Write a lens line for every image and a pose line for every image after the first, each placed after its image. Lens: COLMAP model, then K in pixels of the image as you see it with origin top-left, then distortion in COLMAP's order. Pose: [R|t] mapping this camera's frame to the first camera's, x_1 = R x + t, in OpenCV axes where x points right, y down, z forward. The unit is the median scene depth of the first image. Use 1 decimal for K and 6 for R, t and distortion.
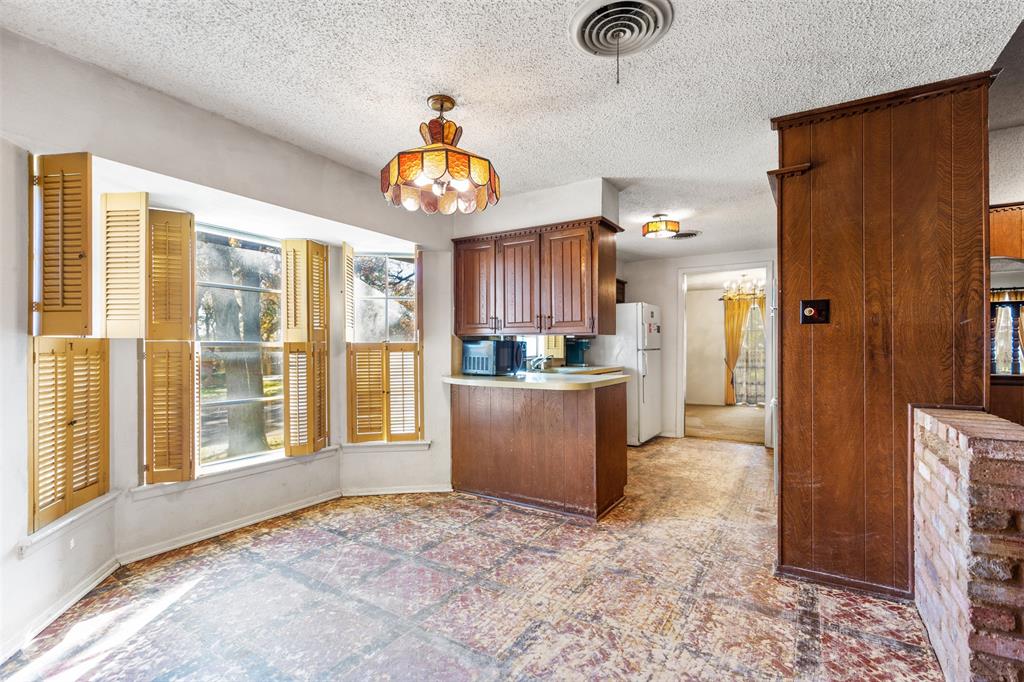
lens RADIAL K [[471.9, 0, 512.6], [0, 471.9, 345.8], [0, 0, 1]] dist [-0.012049, 0.000832]
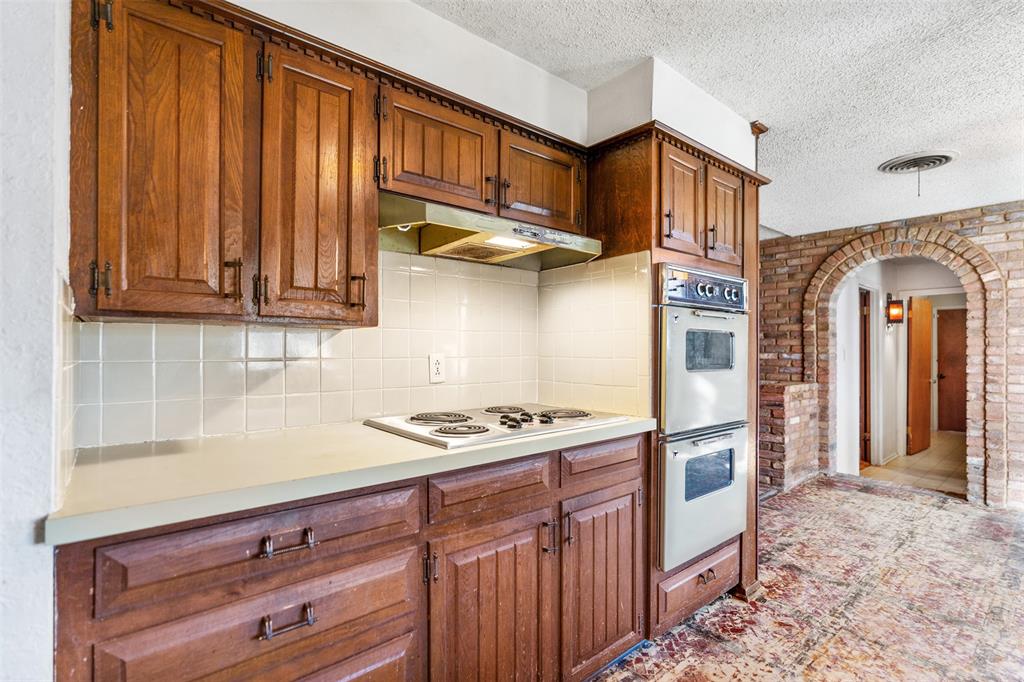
lens RADIAL K [[471.9, 0, 511.6], [0, 471.9, 347.8], [0, 0, 1]] dist [-0.012049, 0.000832]
pose [[-0.951961, 0.004419, 0.306186, 0.888075], [0.000883, 0.999931, -0.011683, -0.010410], [-0.306217, -0.010852, -0.951900, 2.473594]]
